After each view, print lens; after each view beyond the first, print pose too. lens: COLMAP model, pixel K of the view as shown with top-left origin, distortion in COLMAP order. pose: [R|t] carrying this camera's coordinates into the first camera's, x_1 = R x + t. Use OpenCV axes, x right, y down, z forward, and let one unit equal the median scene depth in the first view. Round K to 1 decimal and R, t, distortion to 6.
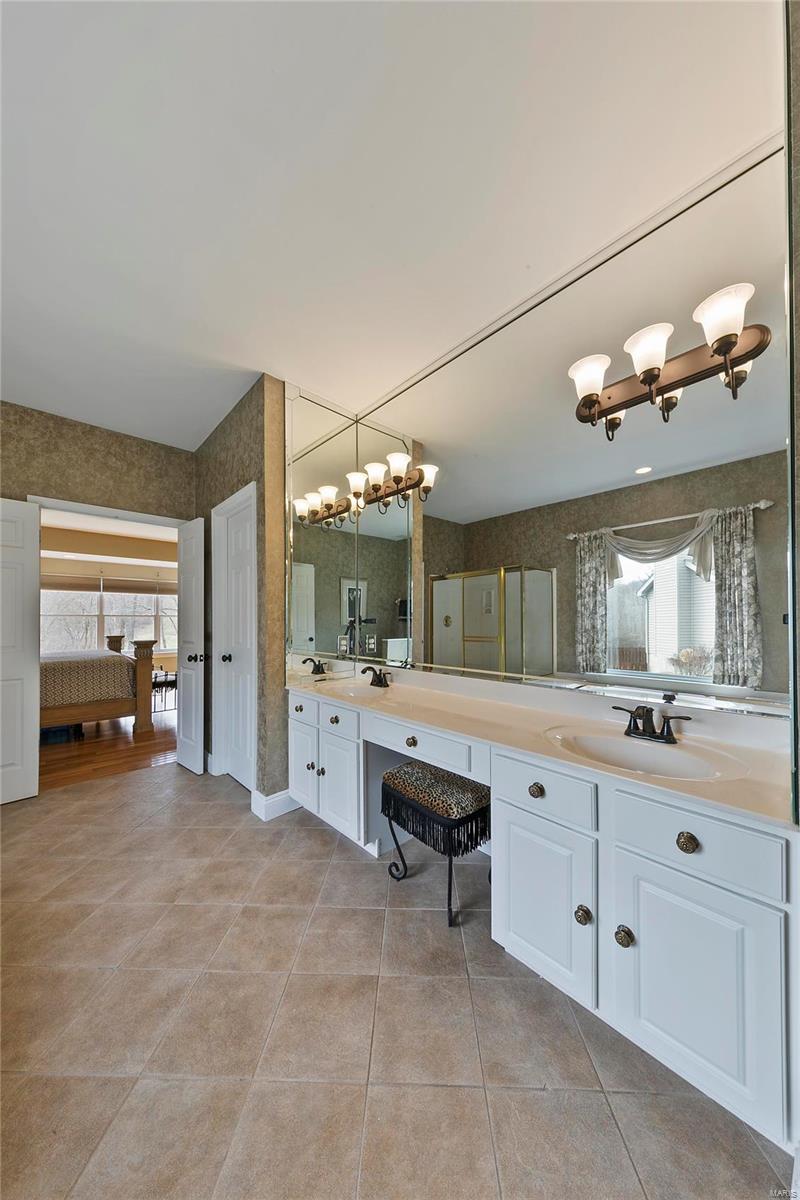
lens RADIAL K [[383.0, 0, 401.1], [0, 383.0, 612.7], [0, 0, 1]] dist [0.006433, -0.000252]
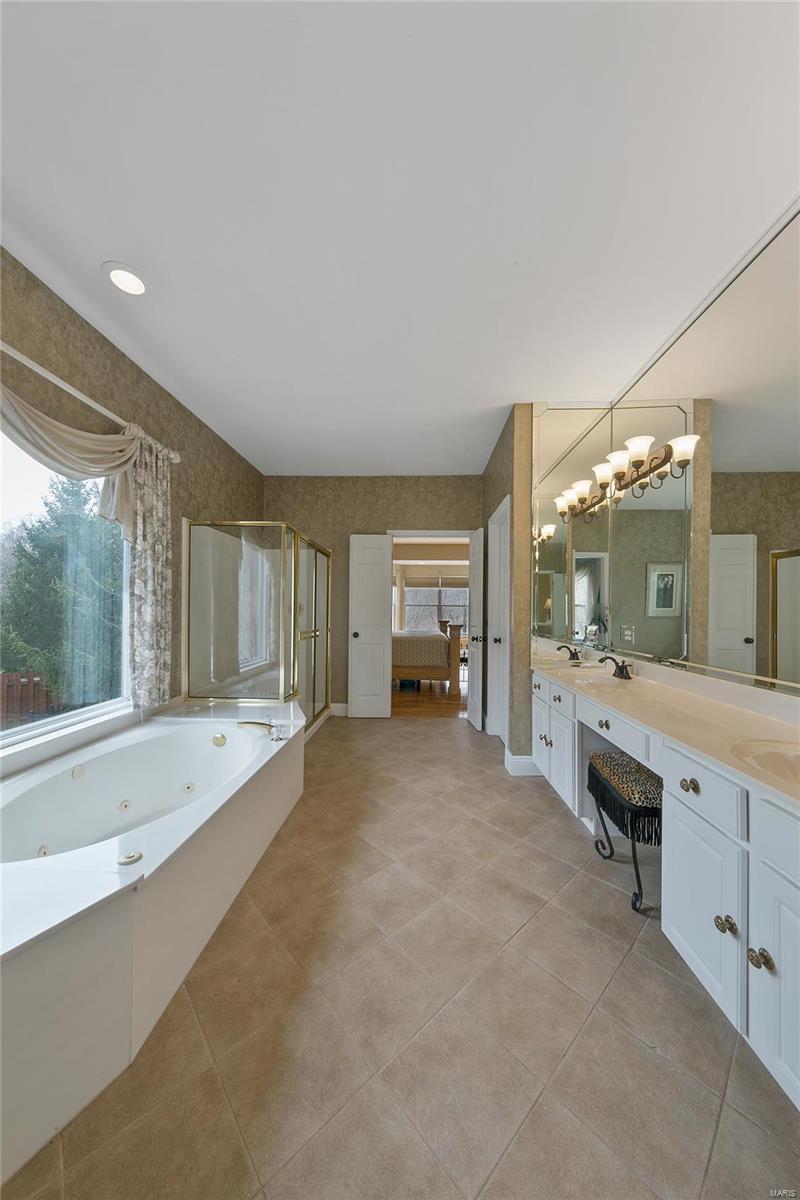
lens RADIAL K [[391.7, 0, 400.0], [0, 391.7, 600.0], [0, 0, 1]] dist [-0.000117, -0.000044]
pose [[0.693599, -0.008926, -0.720306, 0.279743], [0.002385, 0.999946, -0.010095, 0.002120], [0.720357, 0.005284, 0.693583, -0.106423]]
